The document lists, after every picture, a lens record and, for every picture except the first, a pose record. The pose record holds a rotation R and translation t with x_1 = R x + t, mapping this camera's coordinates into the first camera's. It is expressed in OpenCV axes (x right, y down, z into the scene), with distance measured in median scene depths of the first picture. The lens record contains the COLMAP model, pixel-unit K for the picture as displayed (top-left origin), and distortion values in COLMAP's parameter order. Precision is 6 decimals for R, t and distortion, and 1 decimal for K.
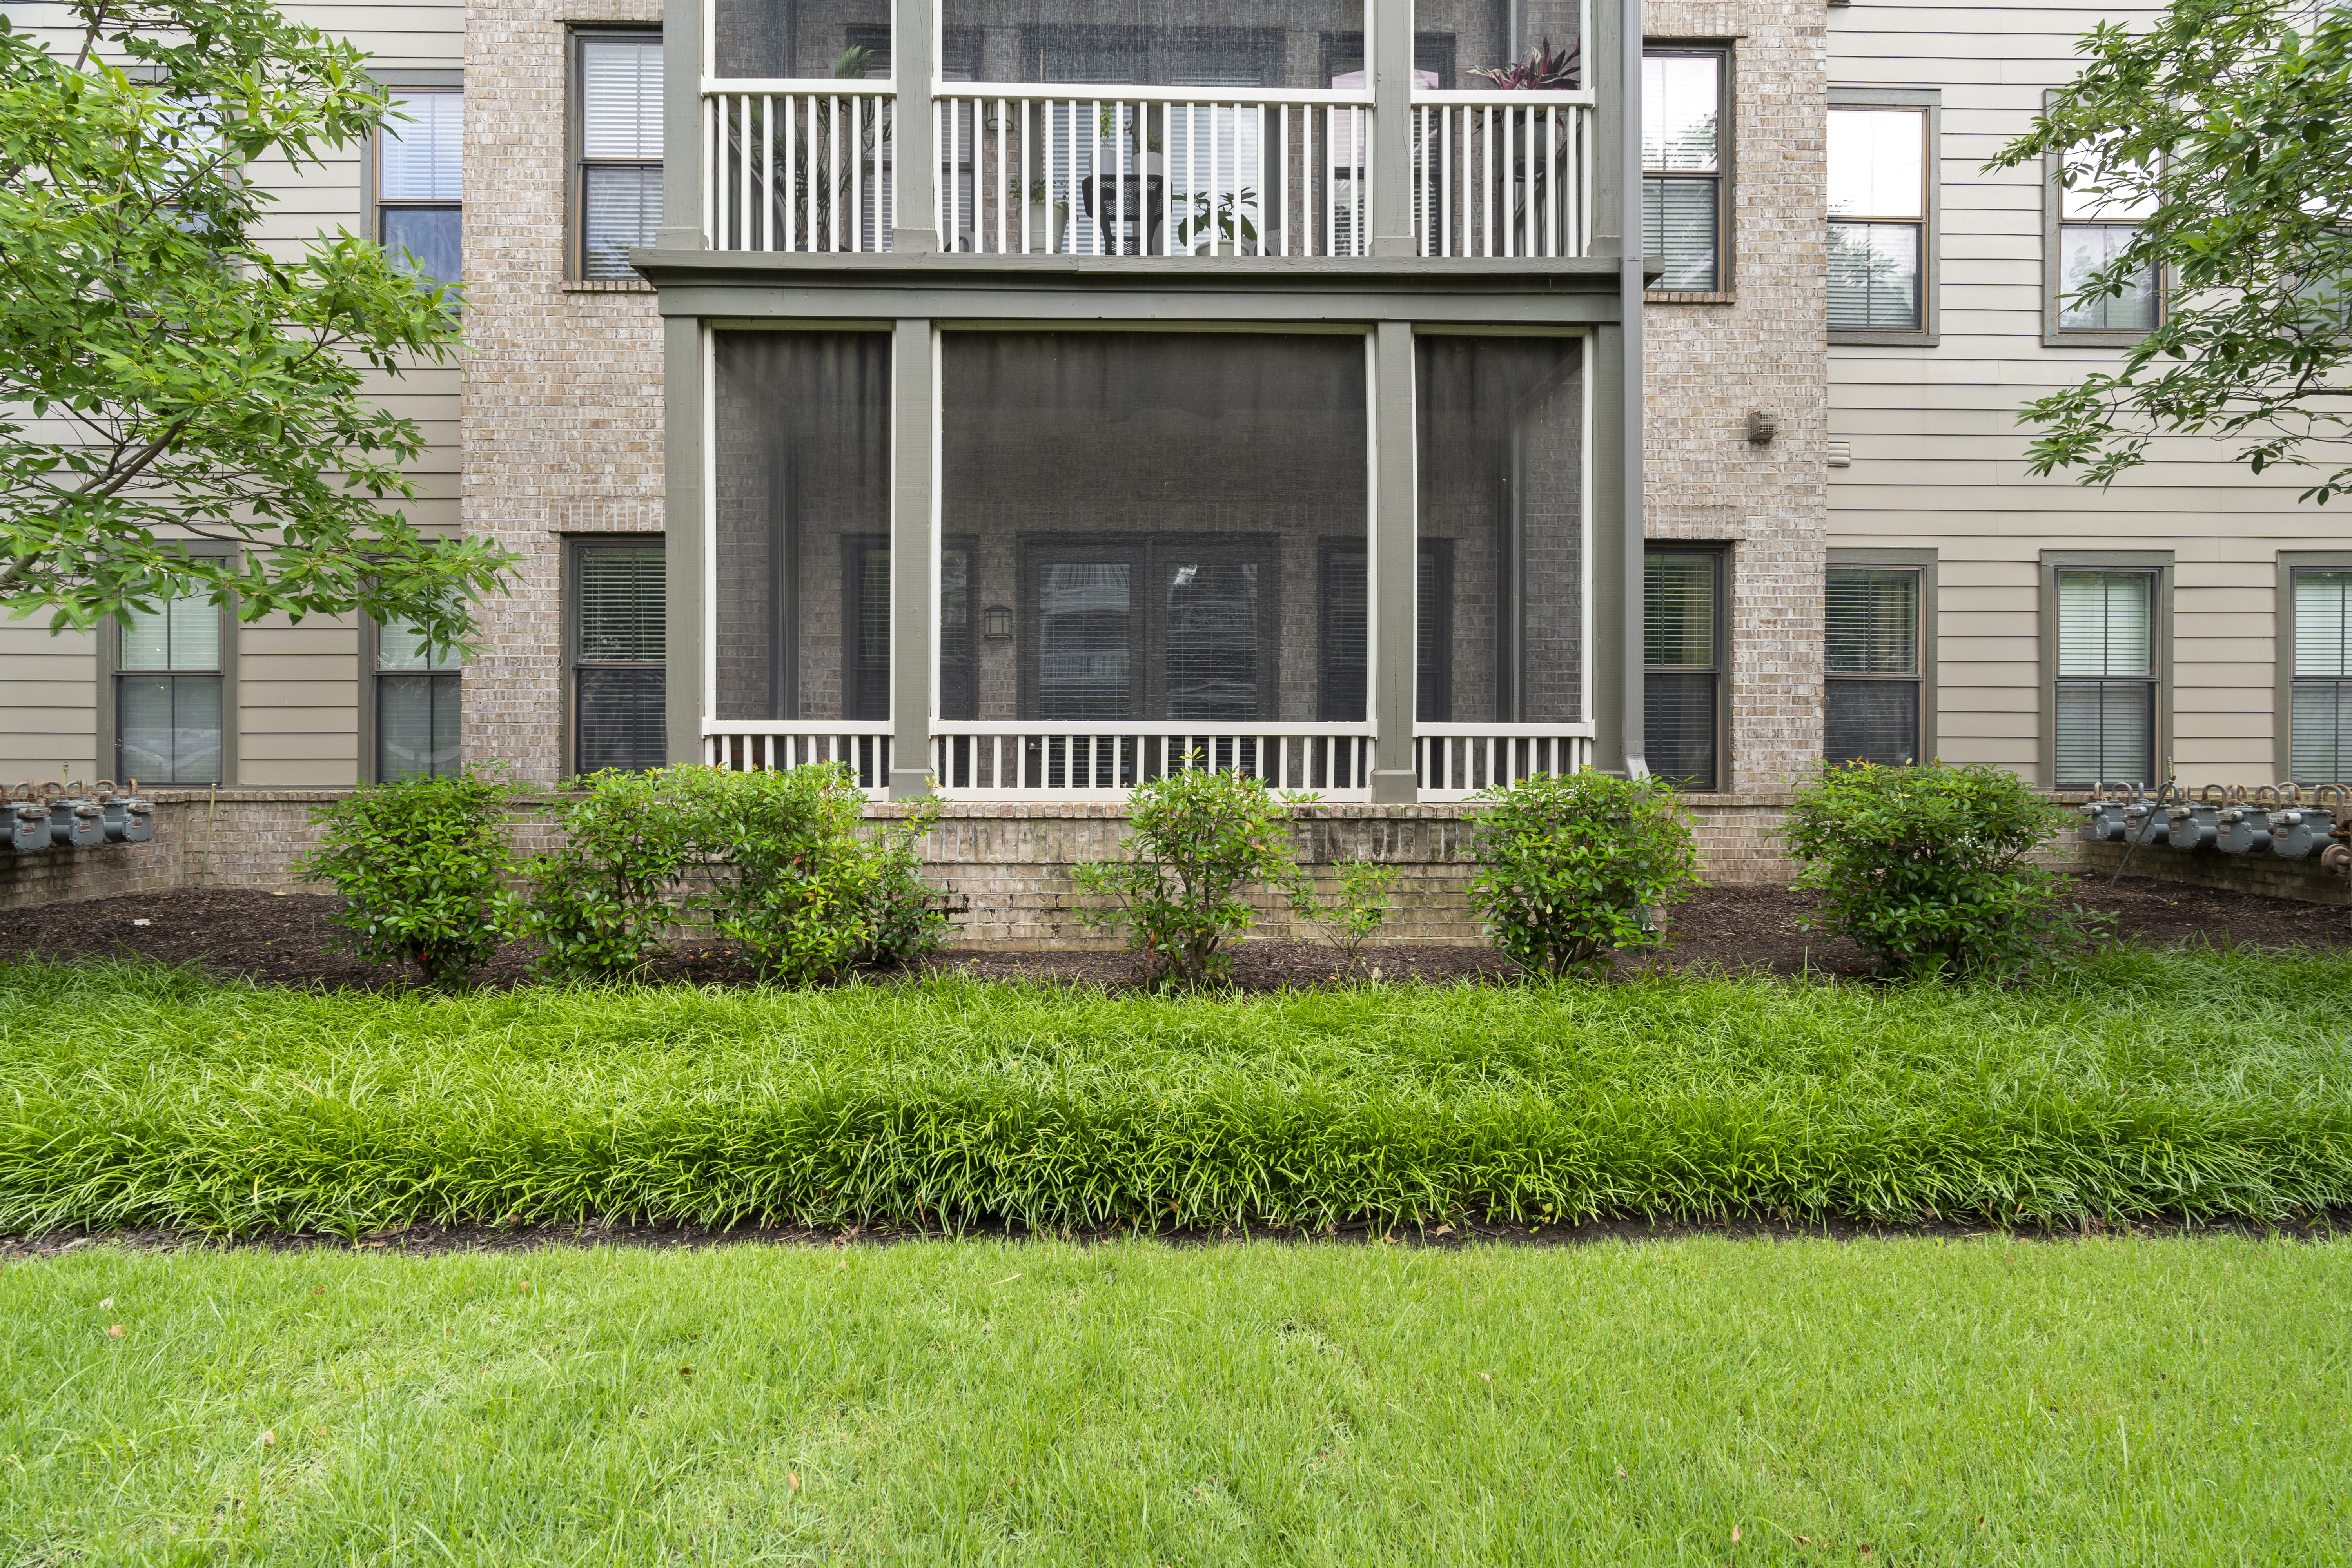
lens RADIAL K [[1008.6, 0, 1176.0], [0, 1008.6, 784.0], [0, 0, 1]] dist [-0.000942, 0.000191]
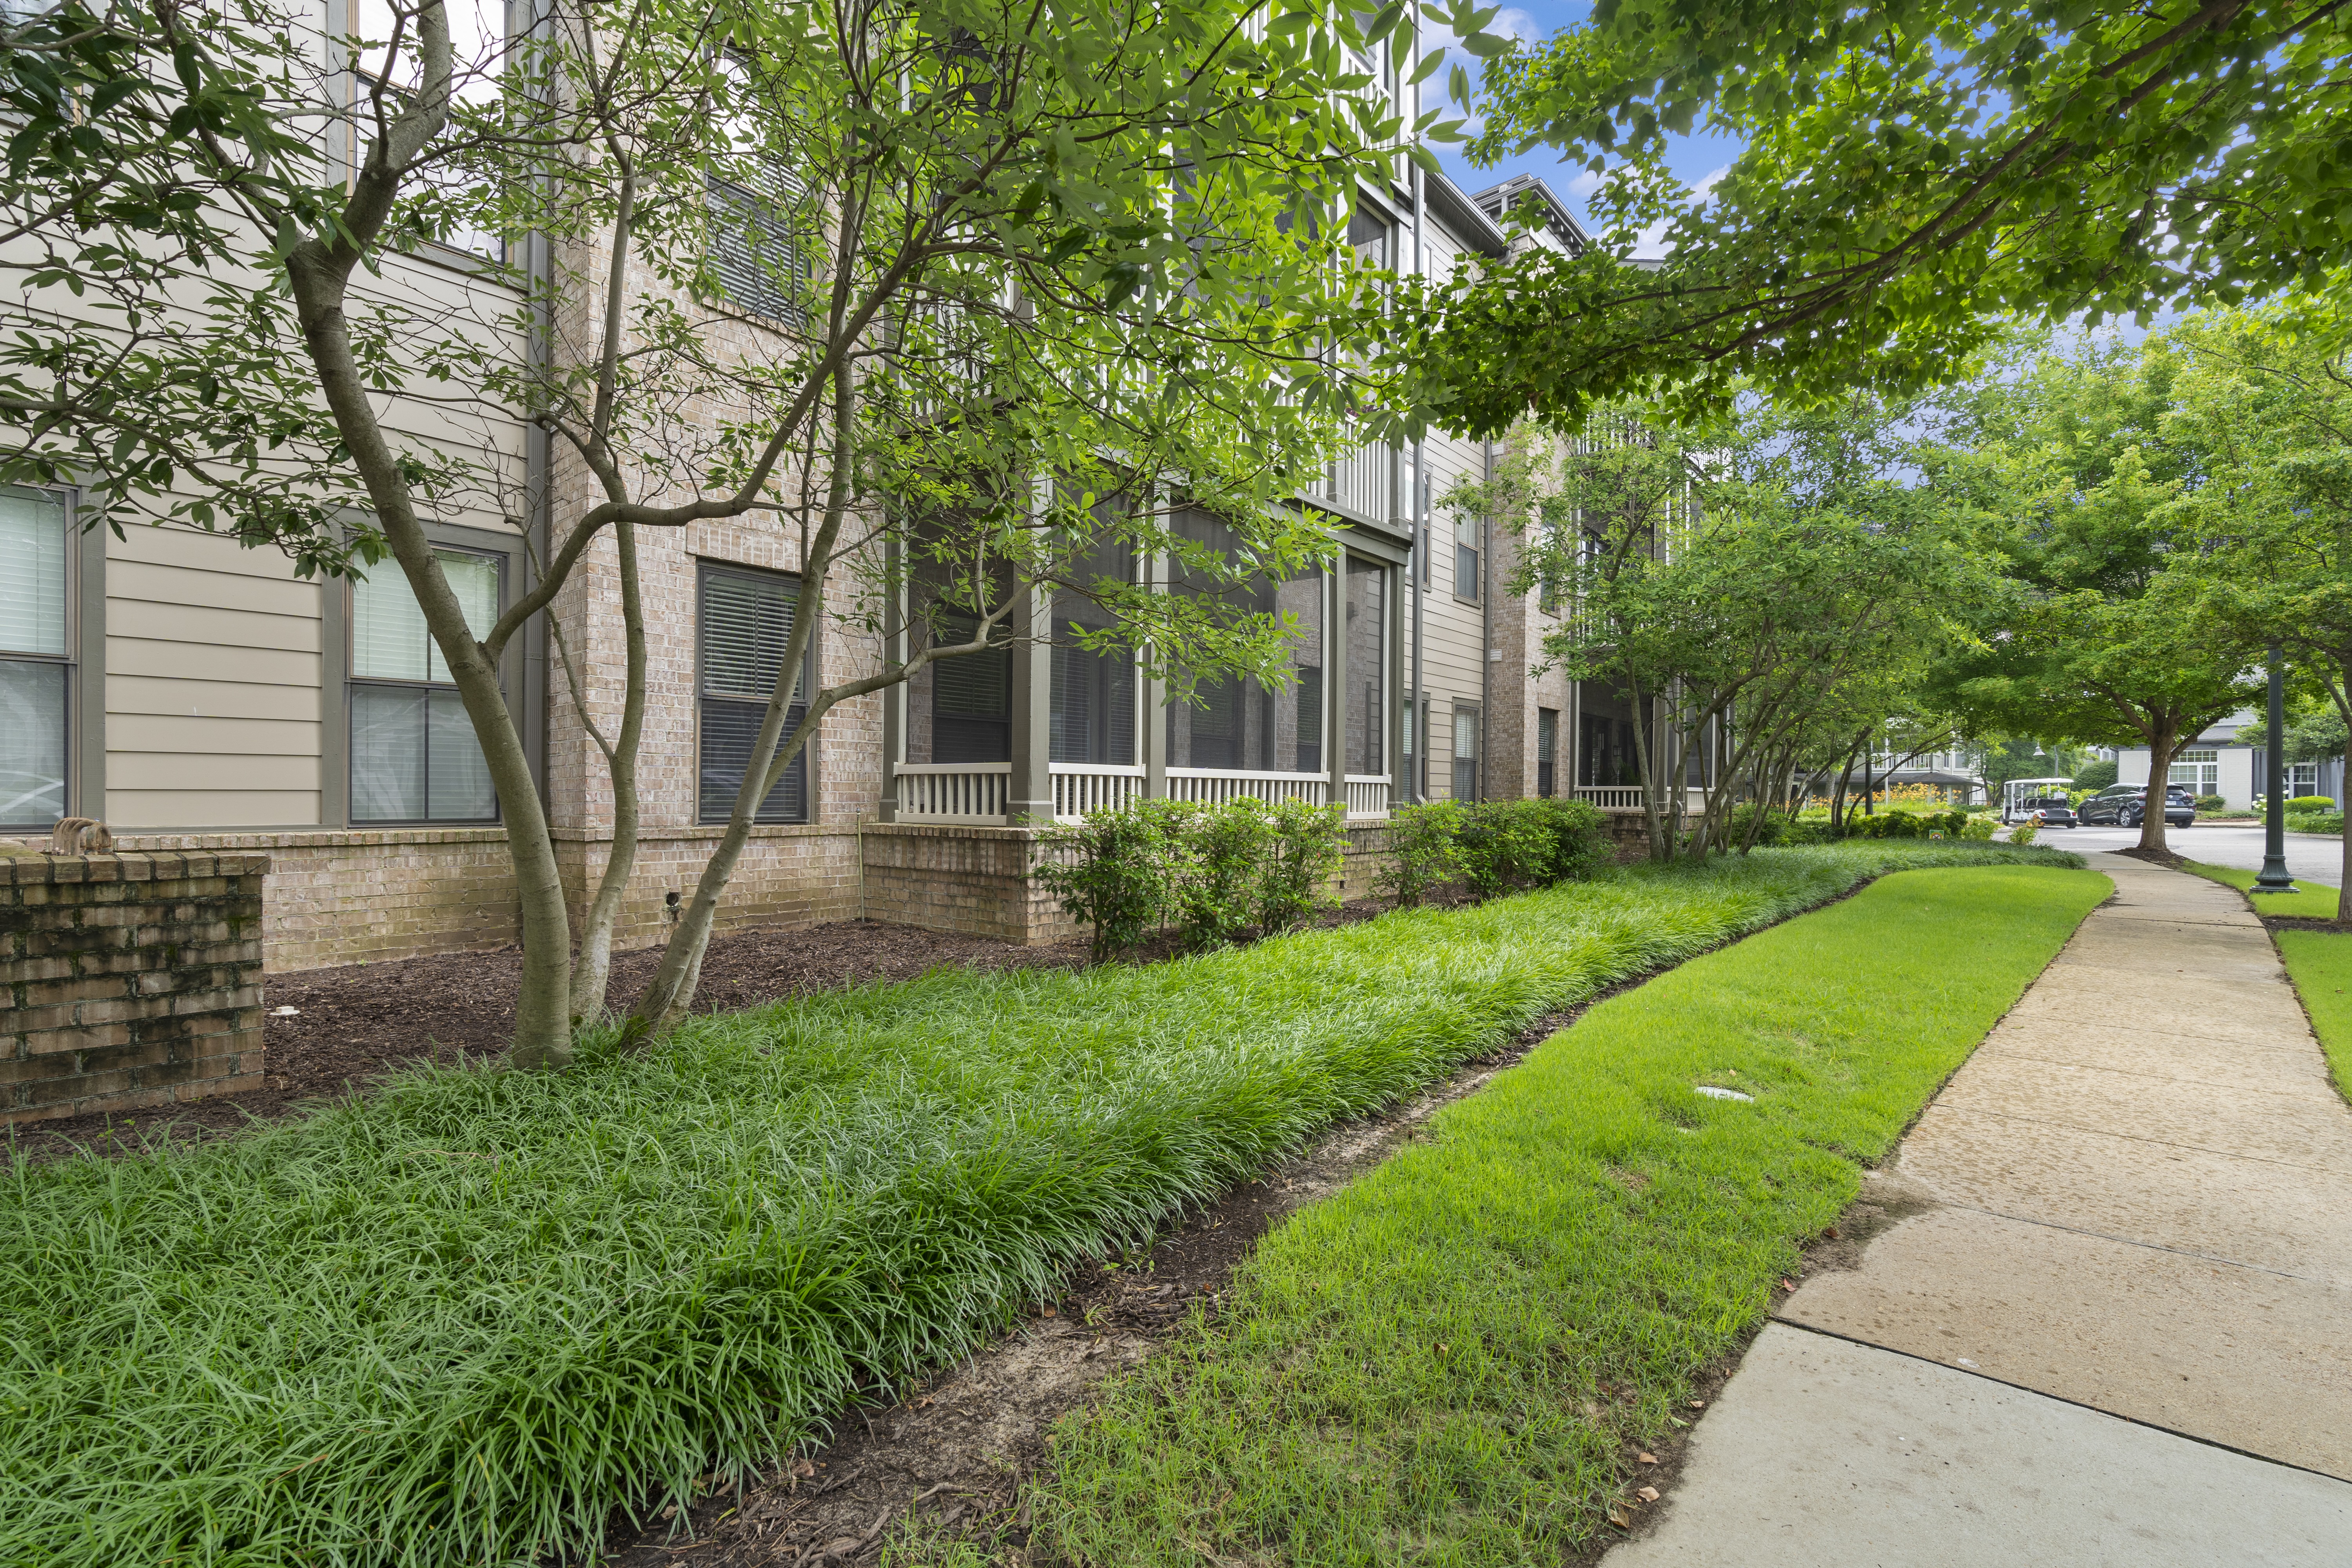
lens RADIAL K [[1068.4, 0, 1168.7], [0, 1068.4, 810.8], [0, 0, 1]] dist [-0.006344, 0.001255]
pose [[0.630515, -0.012512, 0.776076, -1.118533], [0.014439, 0.999886, 0.004390, -0.004732], [-0.776043, 0.008438, 0.630624, 0.013920]]
